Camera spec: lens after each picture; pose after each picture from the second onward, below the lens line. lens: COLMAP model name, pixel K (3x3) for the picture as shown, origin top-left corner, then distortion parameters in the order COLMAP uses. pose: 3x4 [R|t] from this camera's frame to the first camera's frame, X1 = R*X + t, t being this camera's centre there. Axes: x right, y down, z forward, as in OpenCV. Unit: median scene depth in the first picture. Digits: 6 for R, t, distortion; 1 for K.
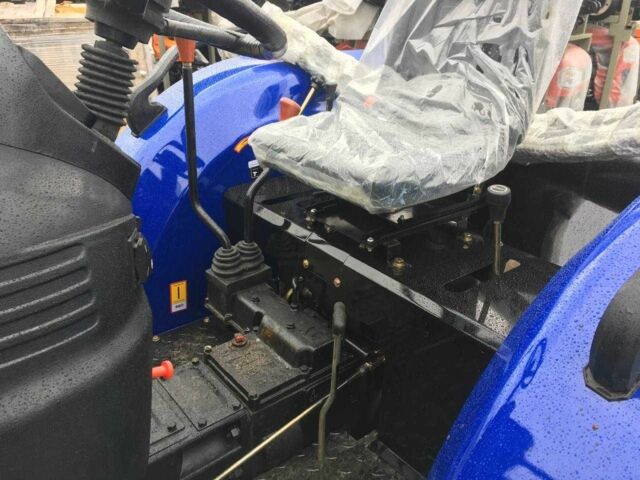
lens RADIAL K [[543.0, 0, 320.0], [0, 543.0, 240.0], [0, 0, 1]] dist [0.087120, -0.130451]
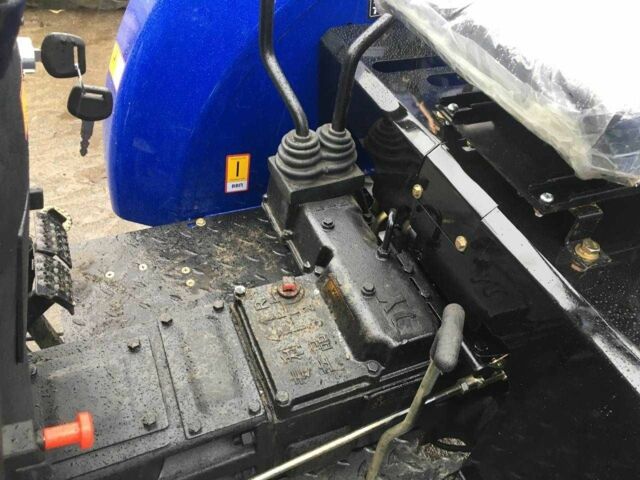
lens RADIAL K [[543.0, 0, 320.0], [0, 543.0, 240.0], [0, 0, 1]] dist [0.087120, -0.130451]
pose [[0.957536, 0.240940, -0.158343, -0.021786], [-0.180581, 0.929328, 0.322087, -0.088047], [0.224756, -0.279816, 0.933374, 0.416889]]
